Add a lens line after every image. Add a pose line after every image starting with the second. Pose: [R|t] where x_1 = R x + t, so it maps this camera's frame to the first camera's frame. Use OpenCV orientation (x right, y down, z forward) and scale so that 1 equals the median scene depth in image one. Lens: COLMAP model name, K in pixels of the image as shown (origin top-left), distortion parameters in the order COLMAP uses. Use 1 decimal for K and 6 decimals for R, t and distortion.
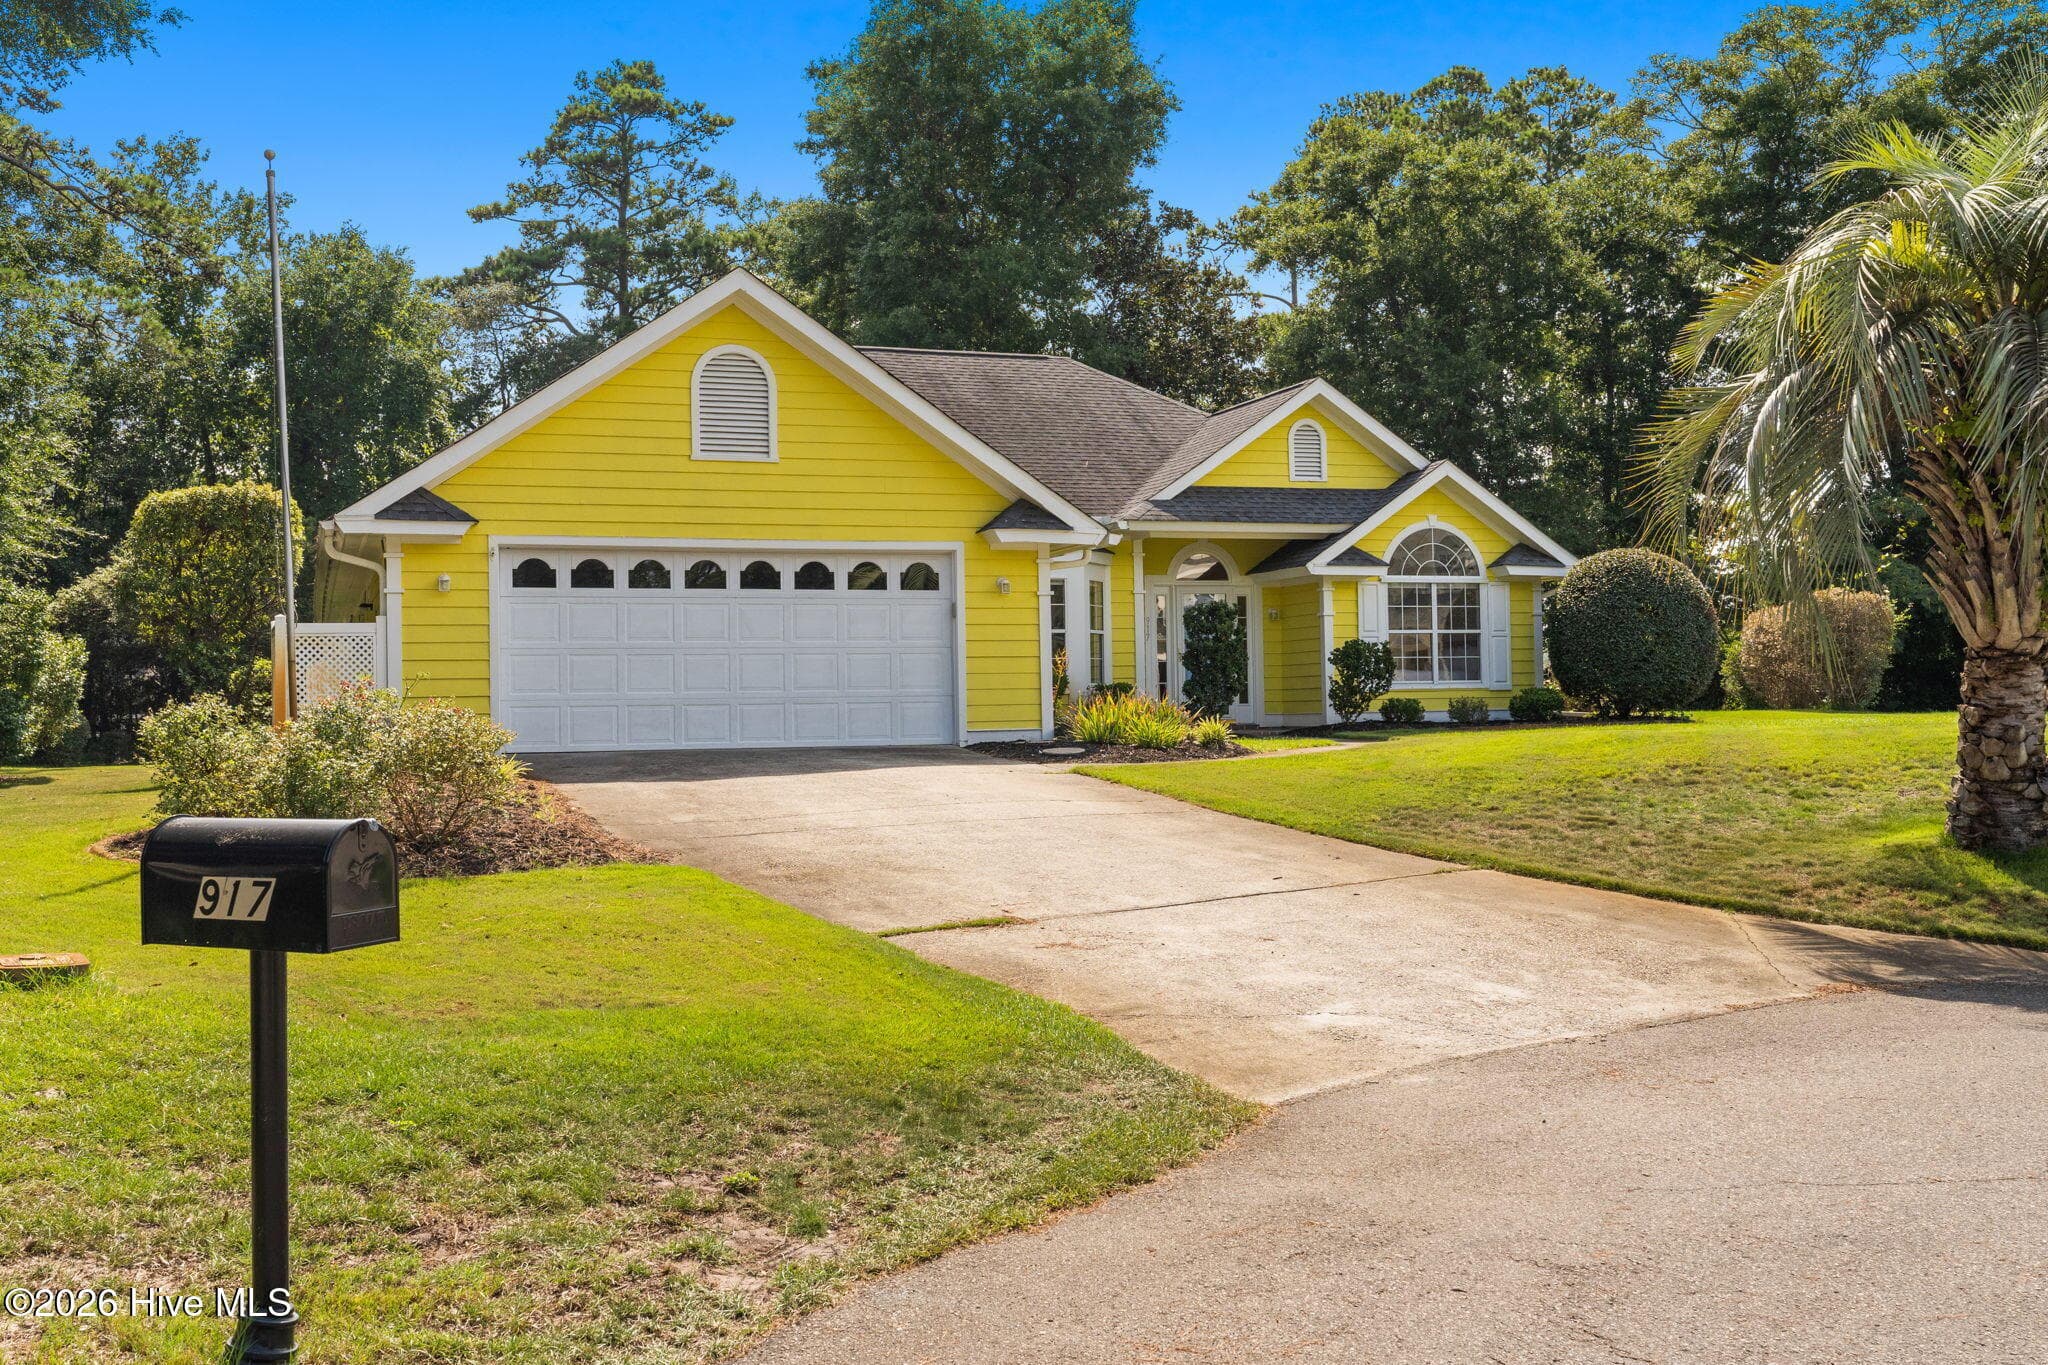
lens RADIAL K [[2156.7, 0, 1033.5], [0, 2156.7, 663.6], [0, 0, 1]] dist [-0.004181, 0.000000]
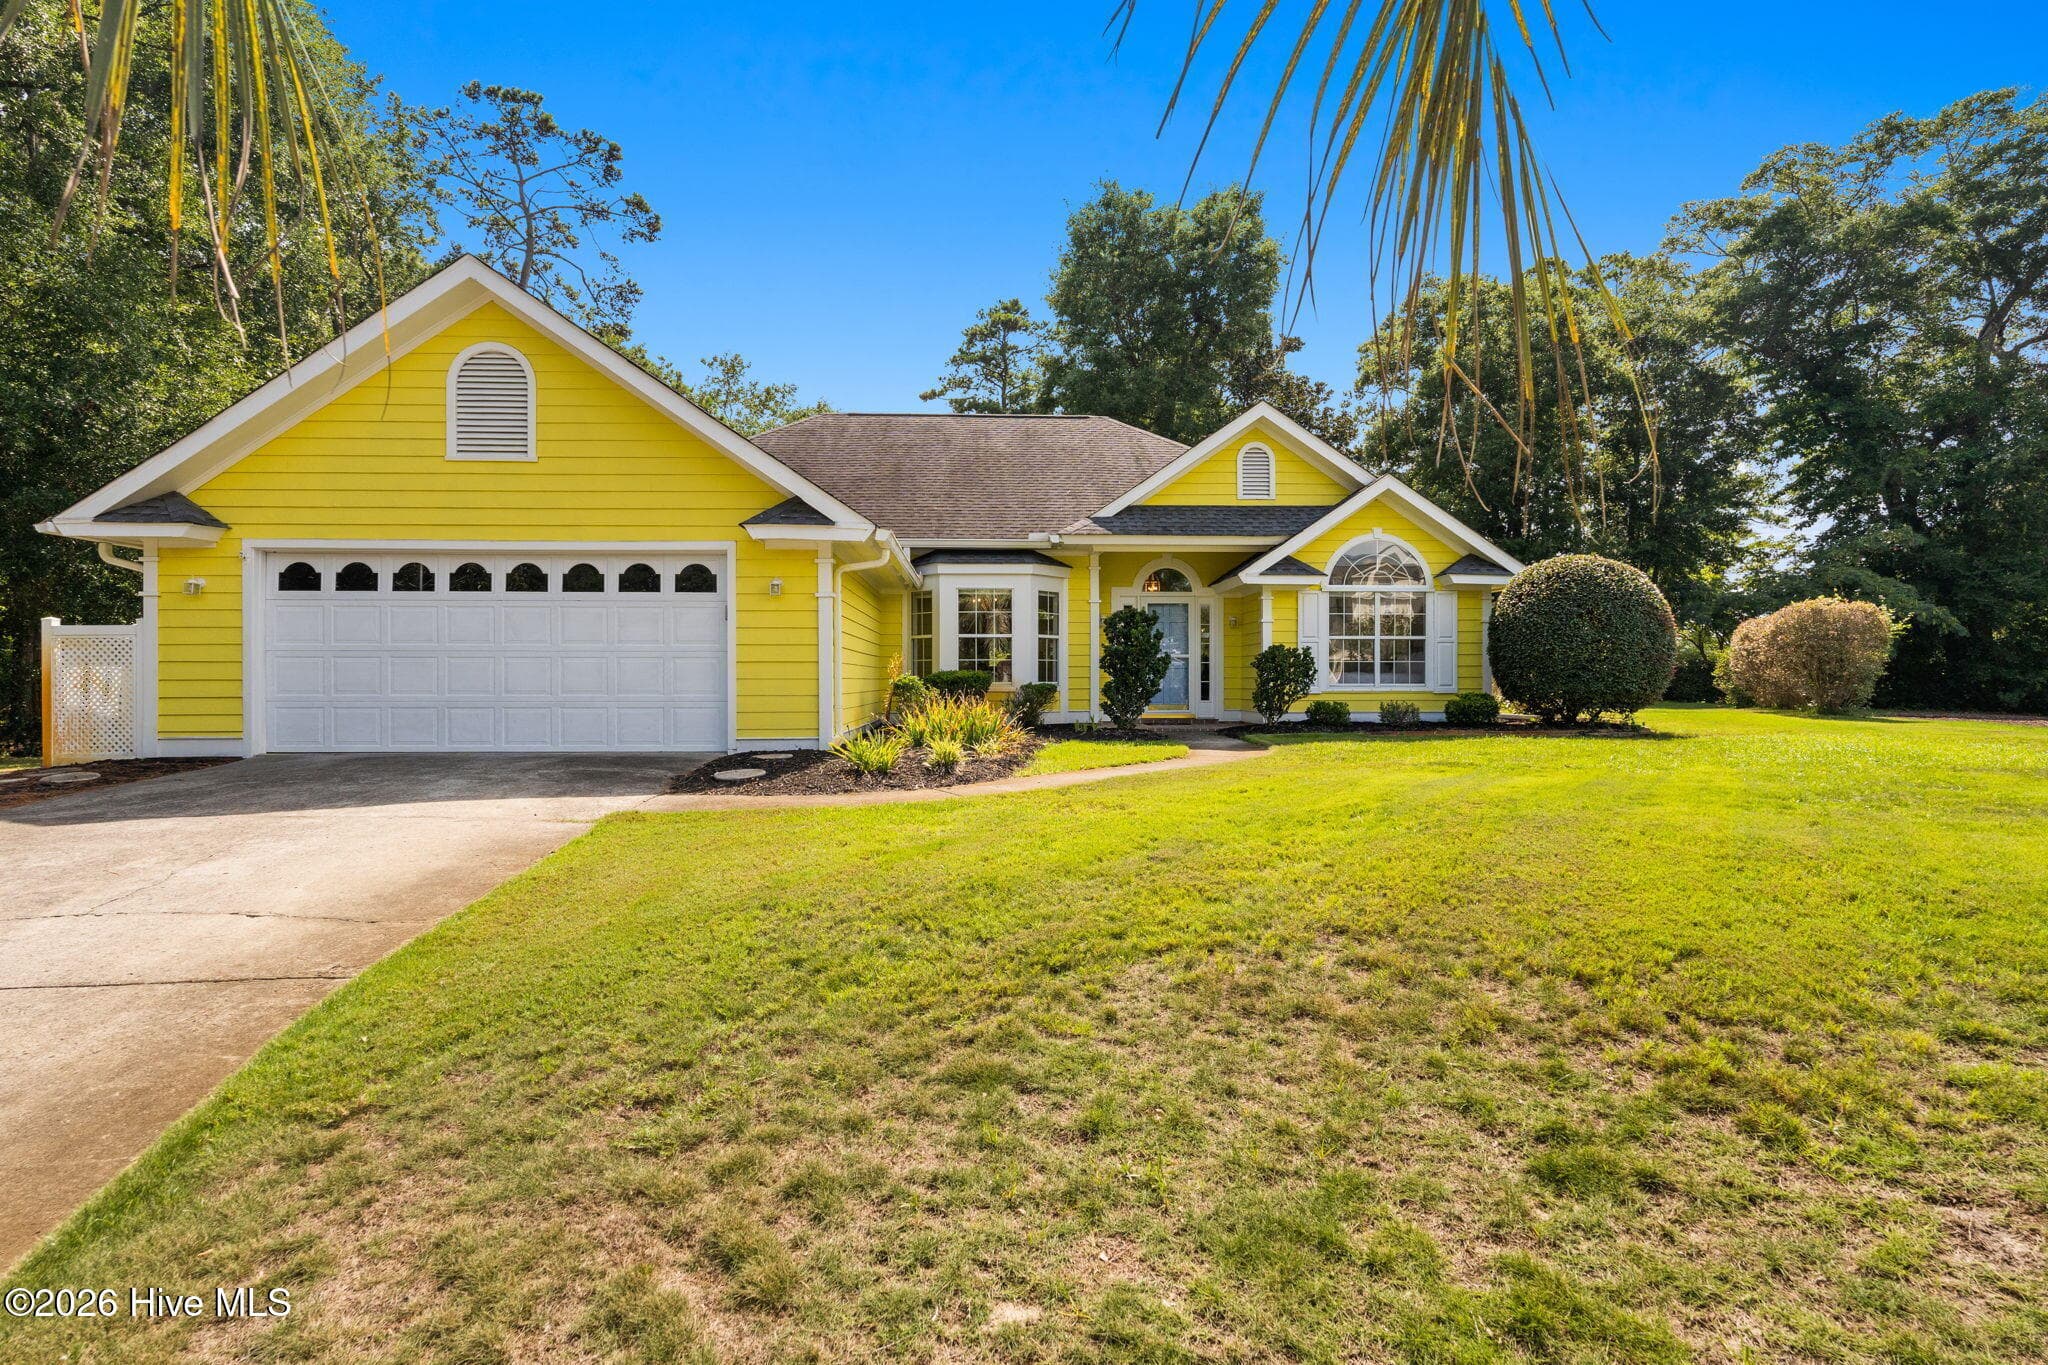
lens RADIAL K [[1052.9, 0, 1023.6], [0, 1052.9, 684.8], [0, 0, 1]] dist [-0.009179, 0.002850]
pose [[0.953256, 0.017711, -0.301643, 0.177973], [-0.008388, 0.999447, 0.032177, -0.006861], [0.302046, -0.028143, 0.952878, 0.454004]]
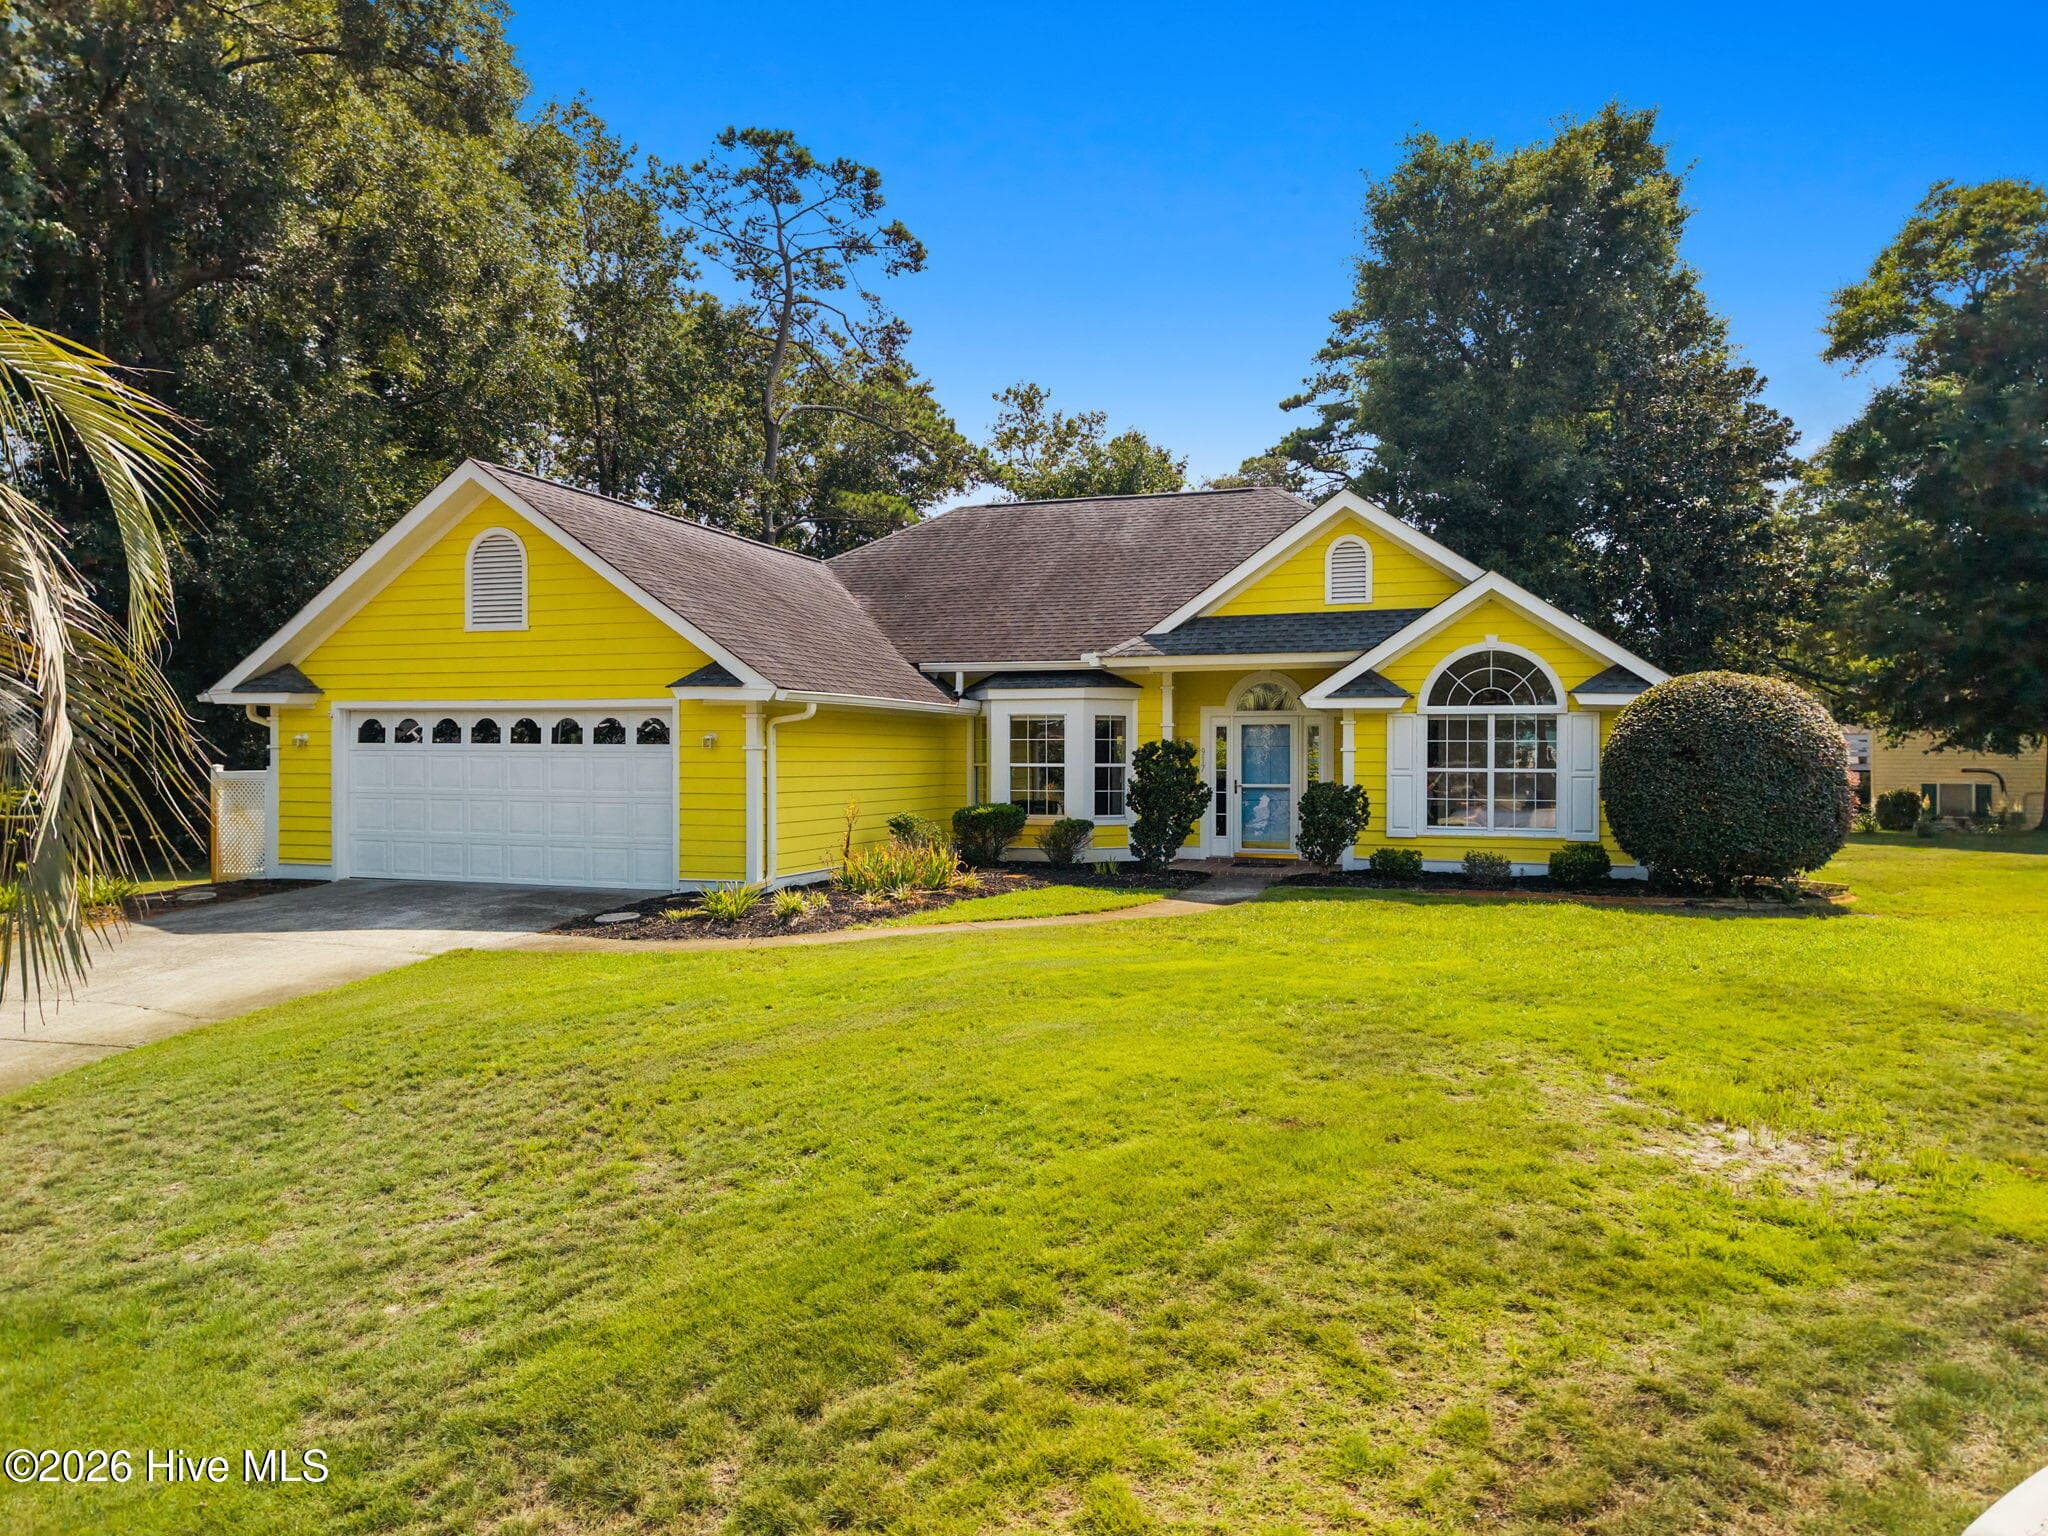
lens RADIAL K [[1424.4, 0, 1011.4], [0, 1424.4, 765.4], [0, 0, 1]] dist [0.023300, -0.016185]
pose [[0.769808, 0.024971, -0.637786, 0.407858], [-0.000919, 0.999277, 0.038014, -0.038800], [0.638274, -0.028678, 0.769275, 0.439081]]
